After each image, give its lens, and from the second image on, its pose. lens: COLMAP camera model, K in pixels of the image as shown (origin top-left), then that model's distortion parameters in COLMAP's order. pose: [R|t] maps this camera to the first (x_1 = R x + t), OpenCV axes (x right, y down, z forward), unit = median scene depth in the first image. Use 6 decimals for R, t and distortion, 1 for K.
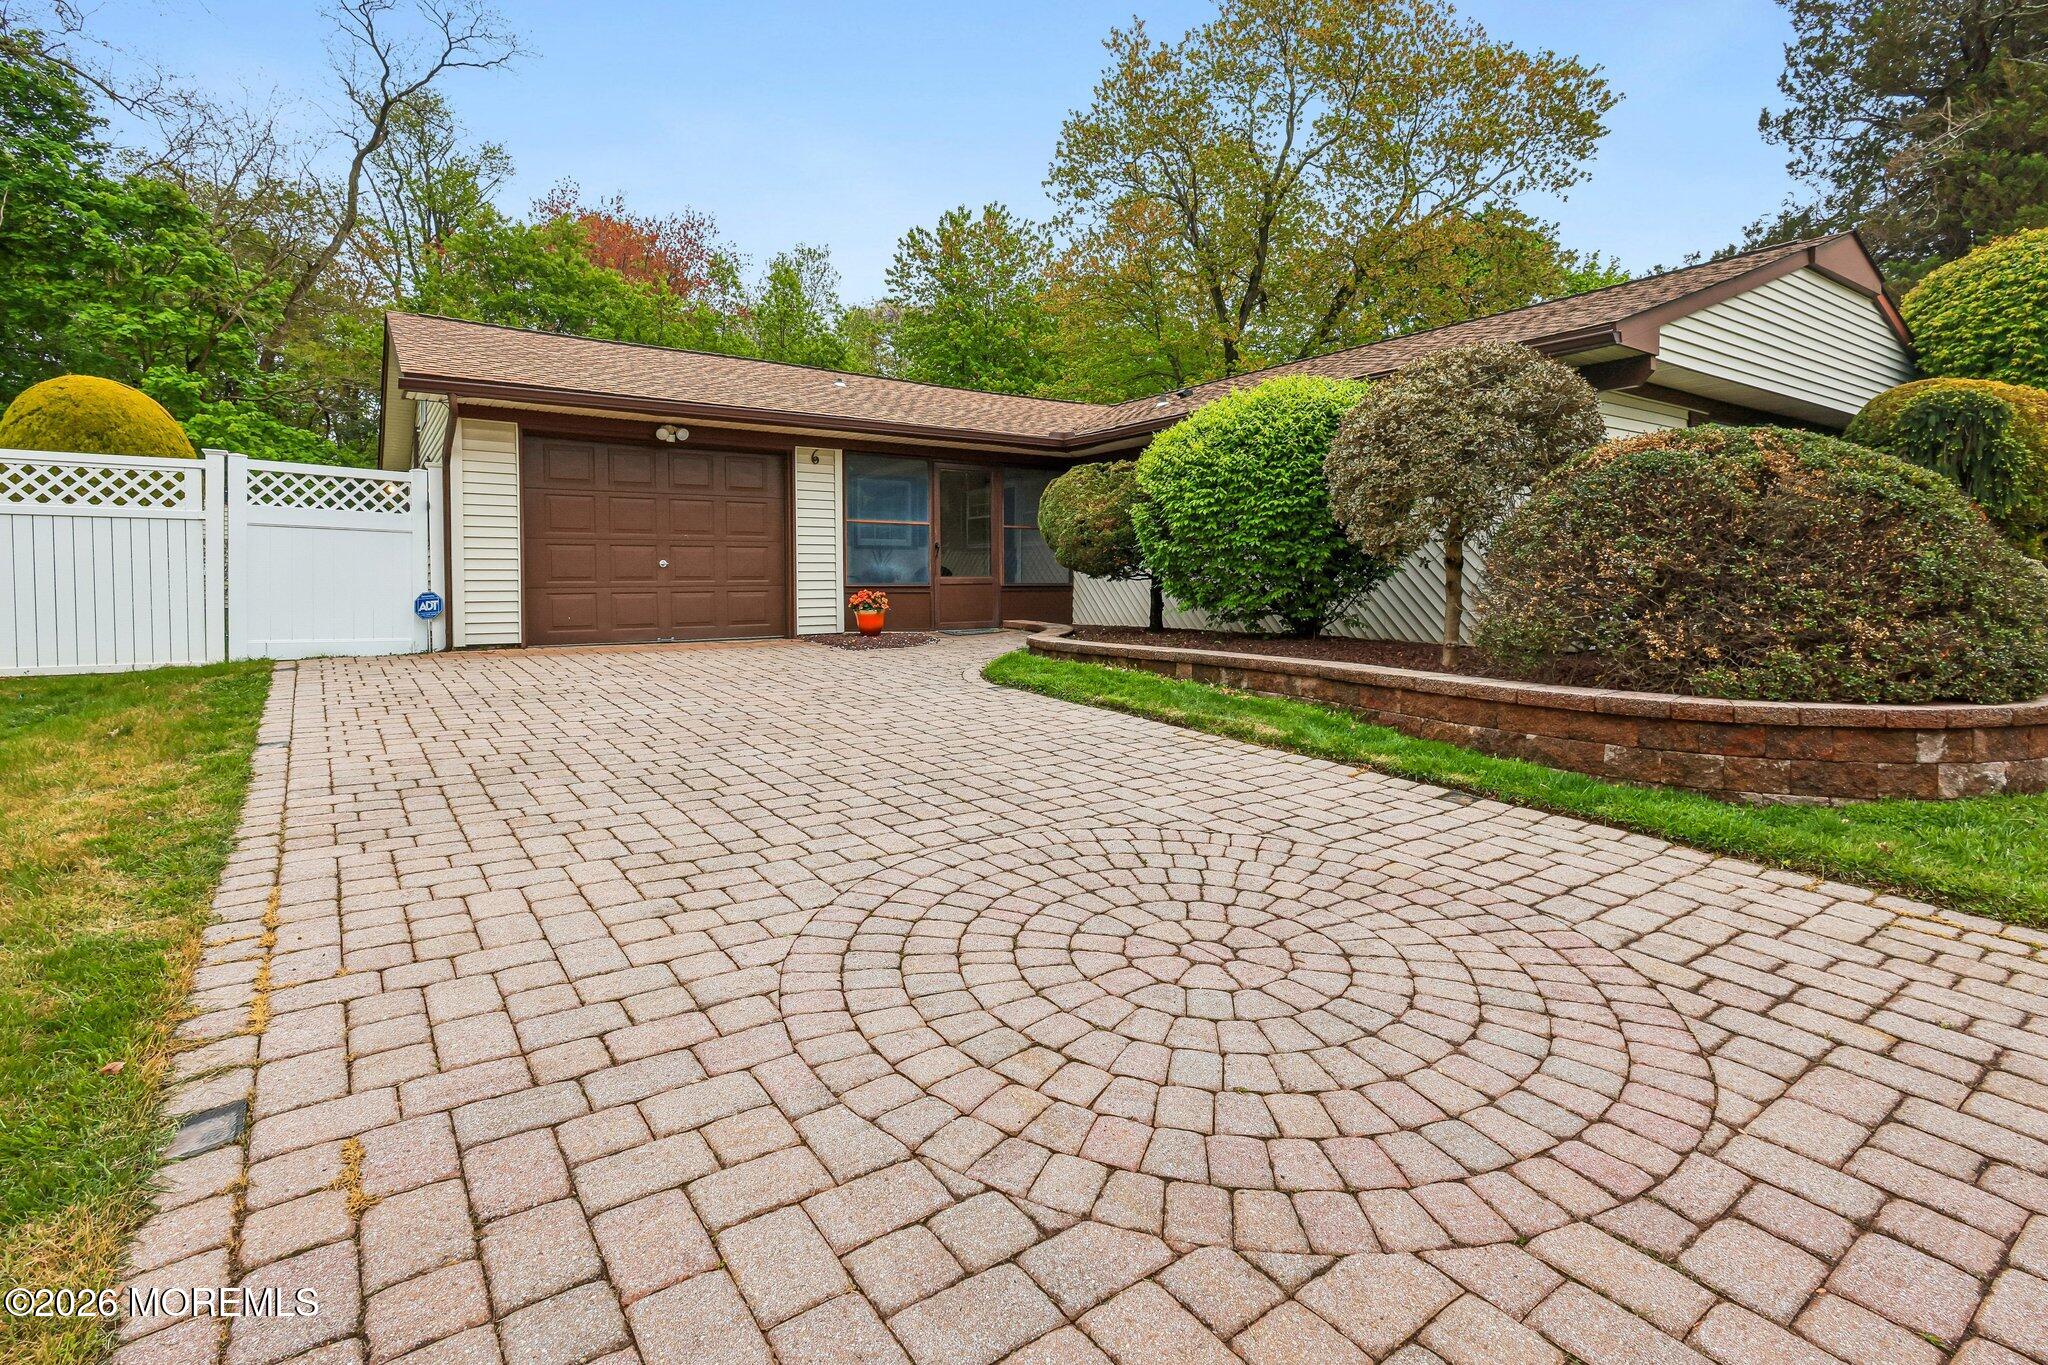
lens RADIAL K [[884.2, 0, 1023.9], [0, 884.2, 600.0], [0, 0, 1]] dist [-0.015752, 0.013115]
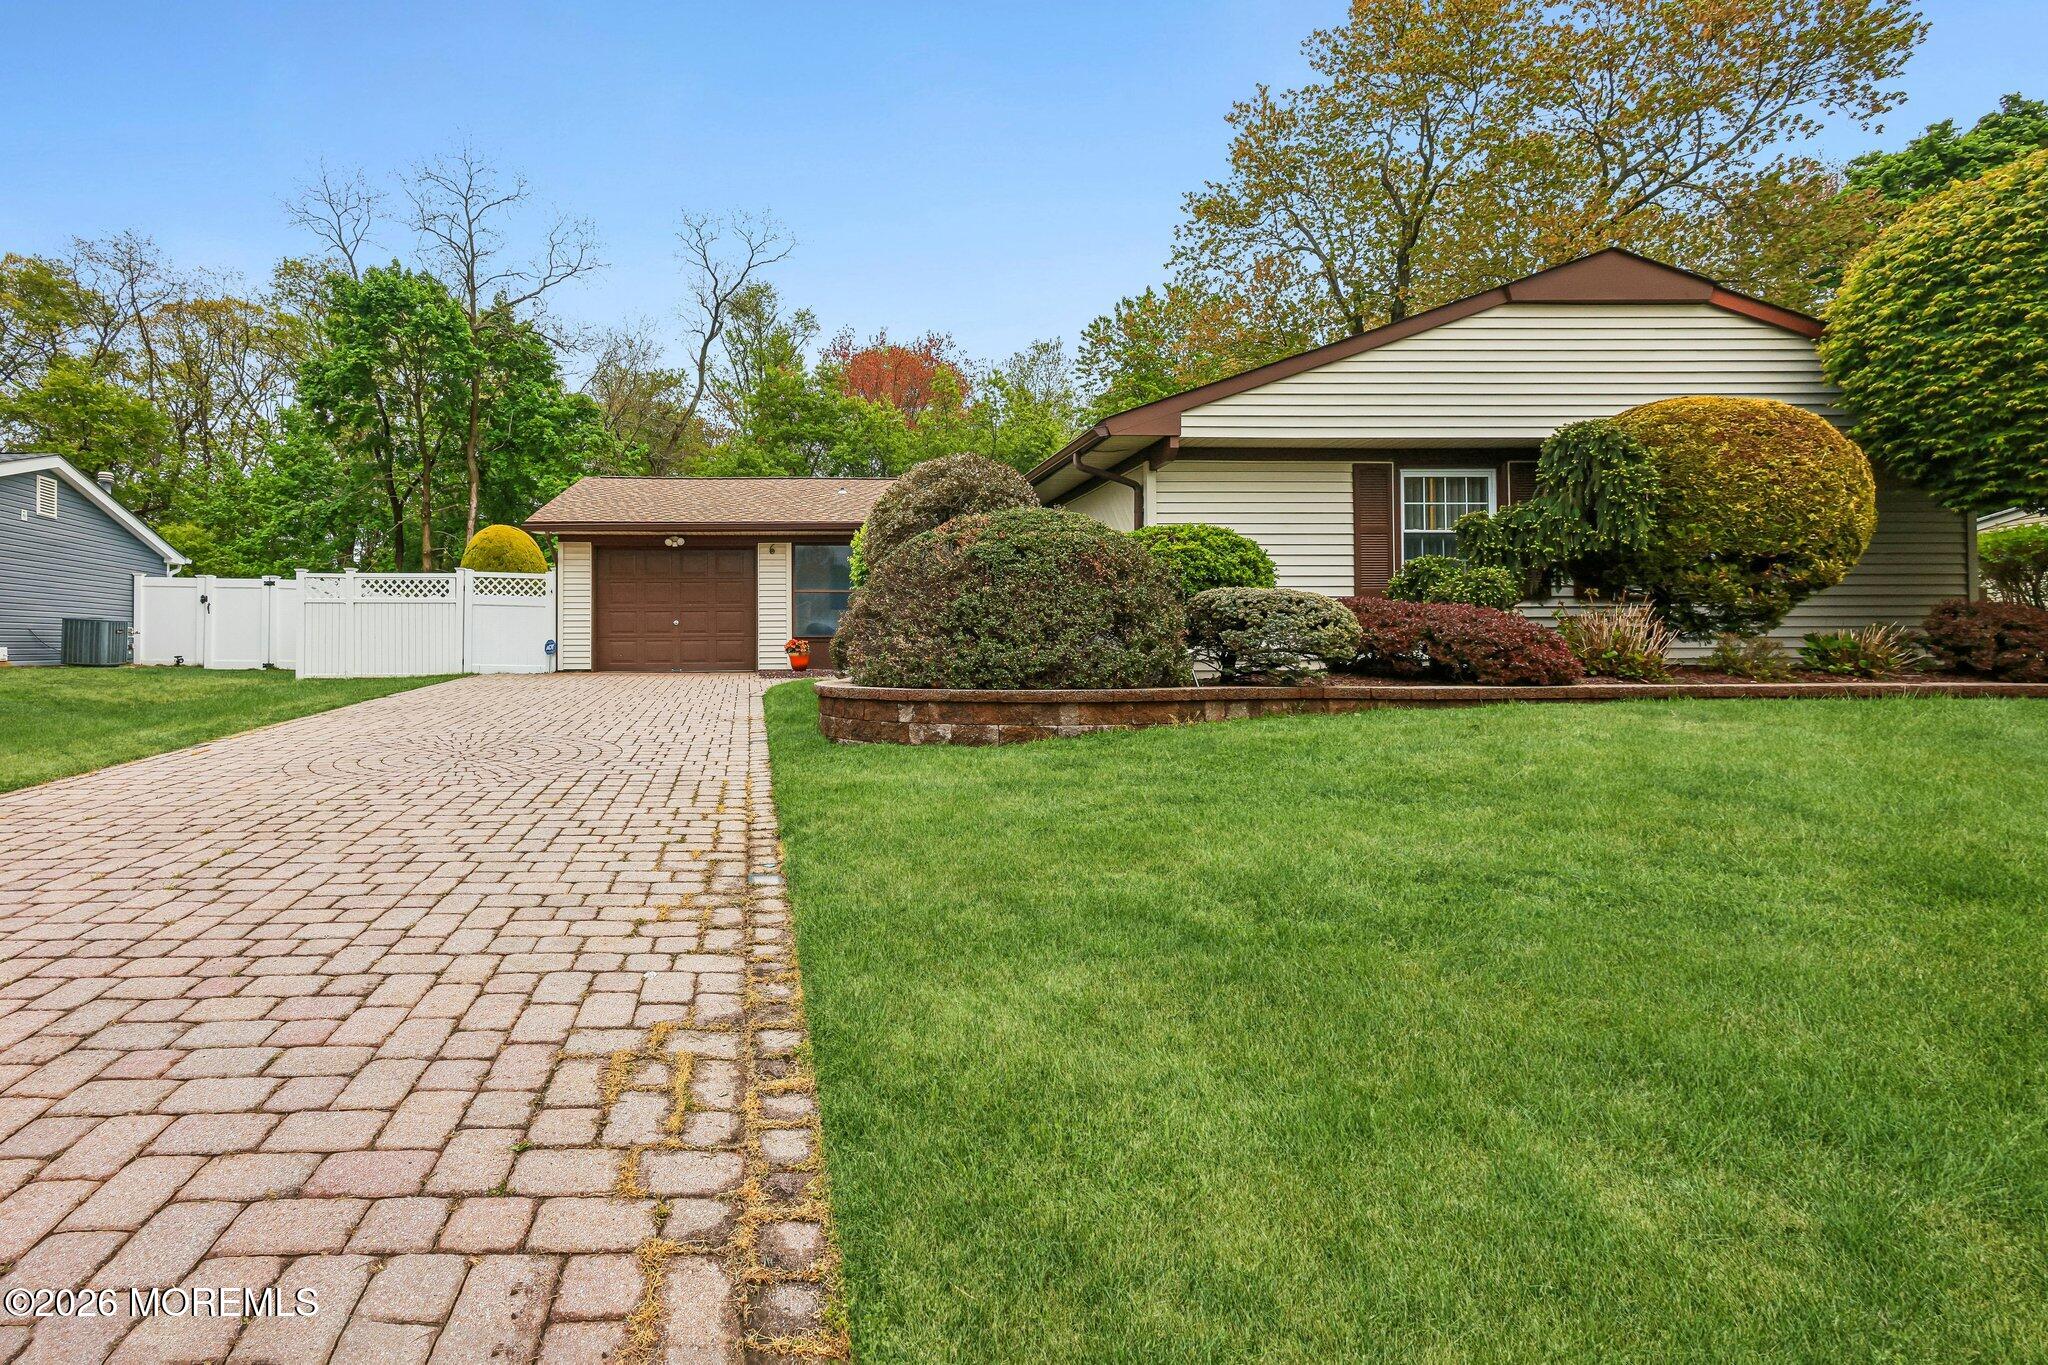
lens RADIAL K [[969.7, 0, 1009.9], [0, 969.7, 655.0], [0, 0, 1]] dist [0.000558, 0.000325]
pose [[0.866680, -0.000903, -0.498864, 0.915157], [-0.008967, 0.999809, -0.017388, 0.039129], [0.498784, 0.019543, 0.866506, -0.201260]]
